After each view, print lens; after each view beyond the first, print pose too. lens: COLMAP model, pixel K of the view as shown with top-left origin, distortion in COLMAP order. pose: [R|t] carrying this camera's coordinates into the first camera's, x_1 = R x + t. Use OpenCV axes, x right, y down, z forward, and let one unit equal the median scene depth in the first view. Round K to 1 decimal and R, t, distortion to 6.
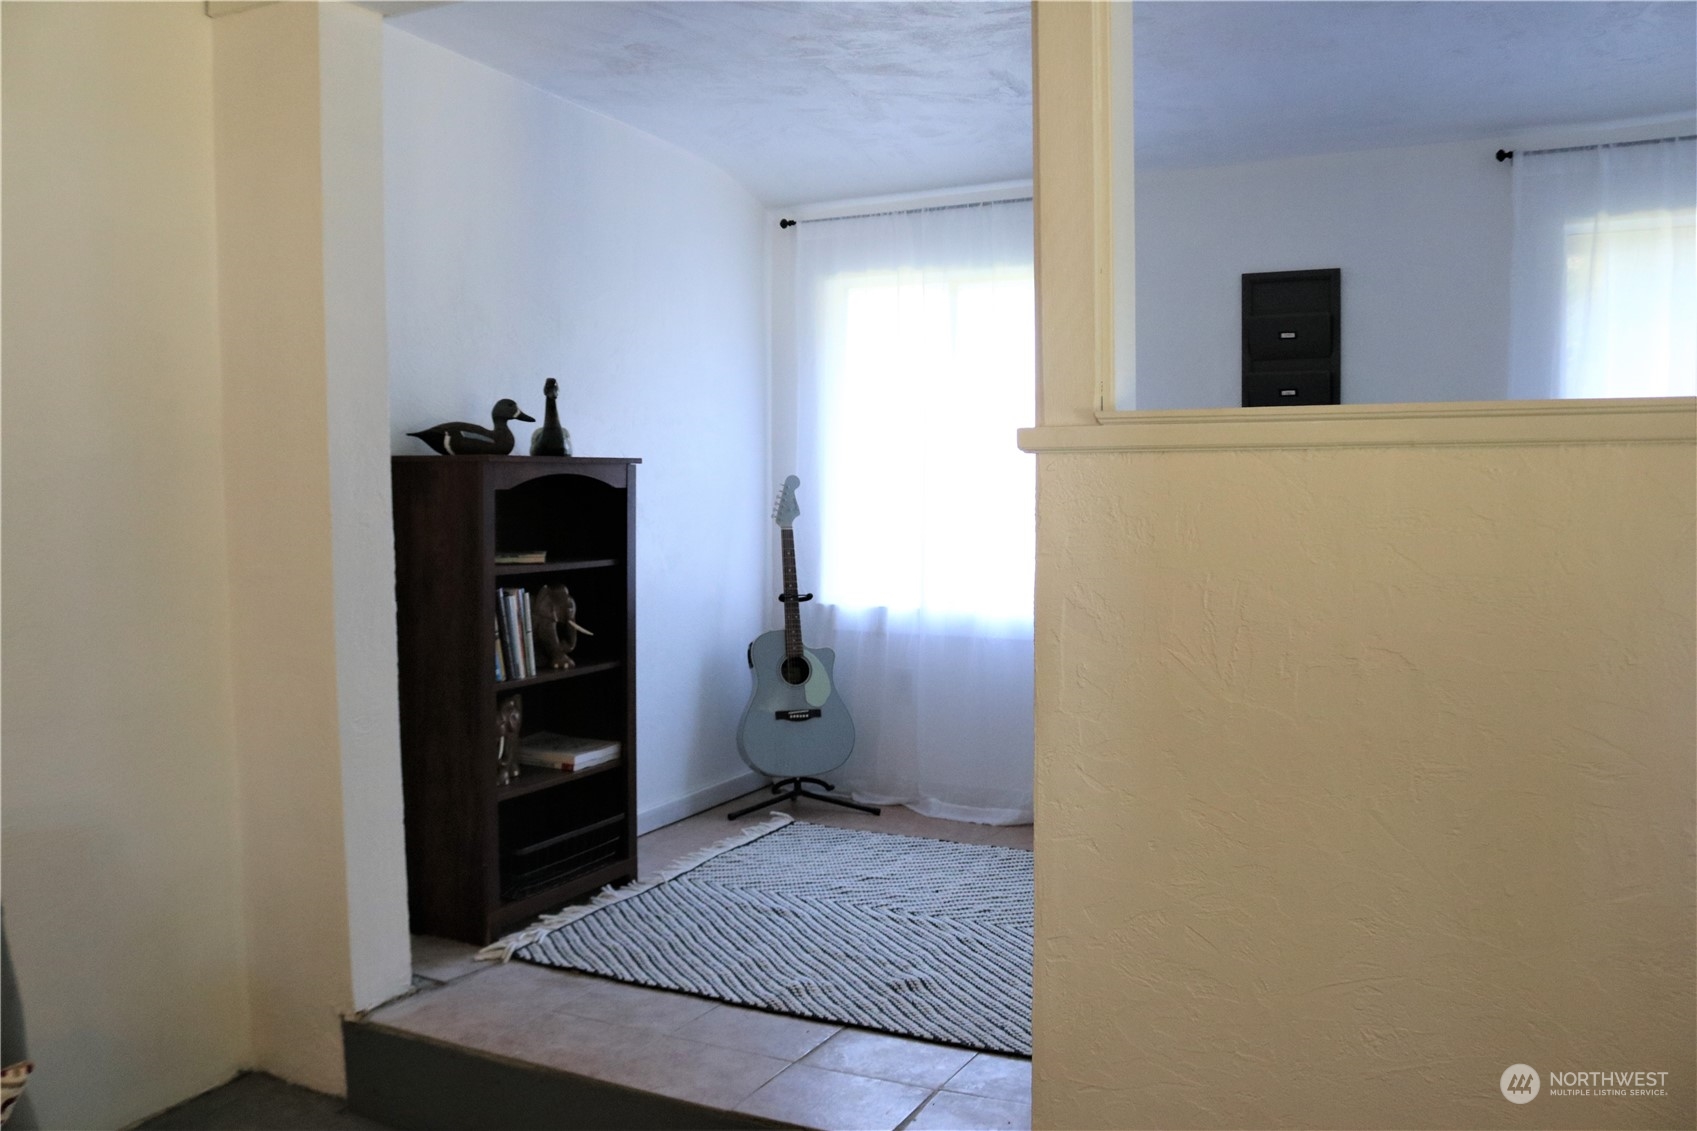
lens RADIAL K [[1362.2, 0, 848.5], [0, 1362.2, 565.5], [0, 0, 1]] dist [-0.123240, 0.009964]
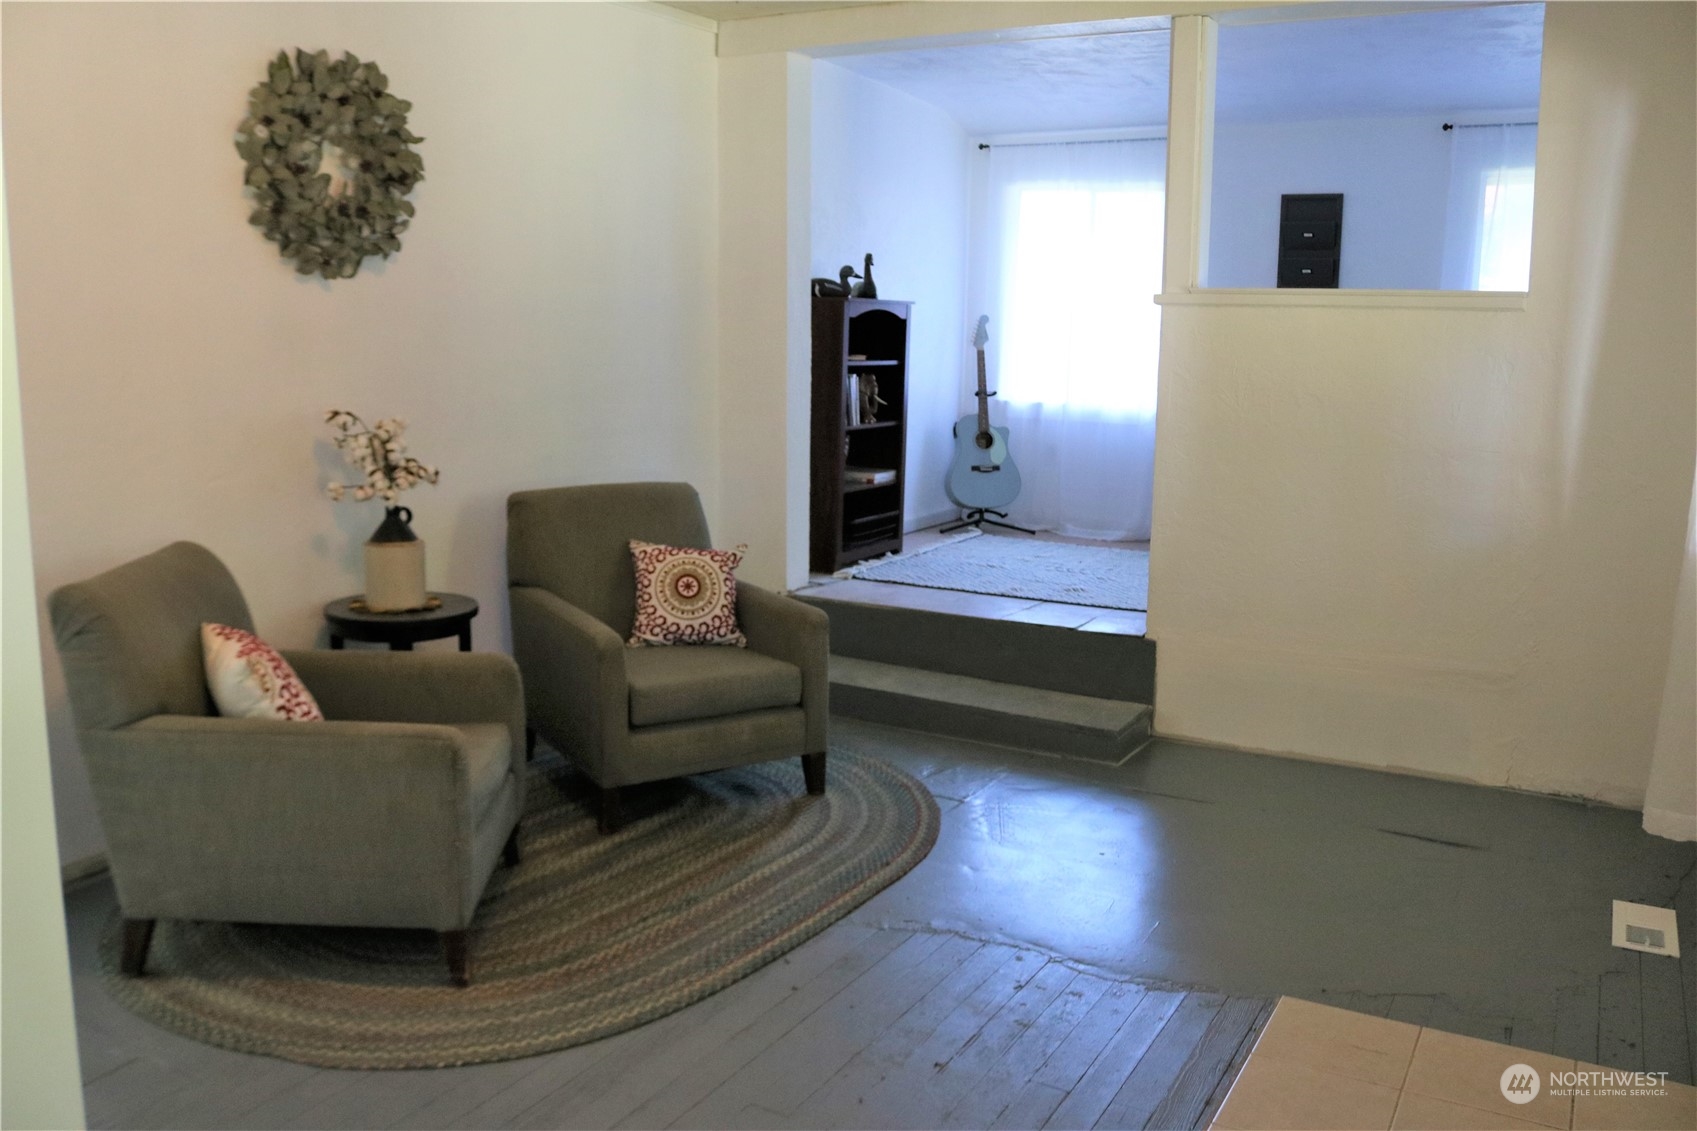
lens RADIAL K [[1362.2, 0, 848.5], [0, 1362.2, 565.5], [0, 0, 1]] dist [-0.123240, 0.009964]
pose [[0.998455, 0.029372, -0.047171, -0.141970], [-0.023875, 0.993292, 0.113138, 0.056952], [0.050178, -0.111837, 0.992459, -0.697392]]
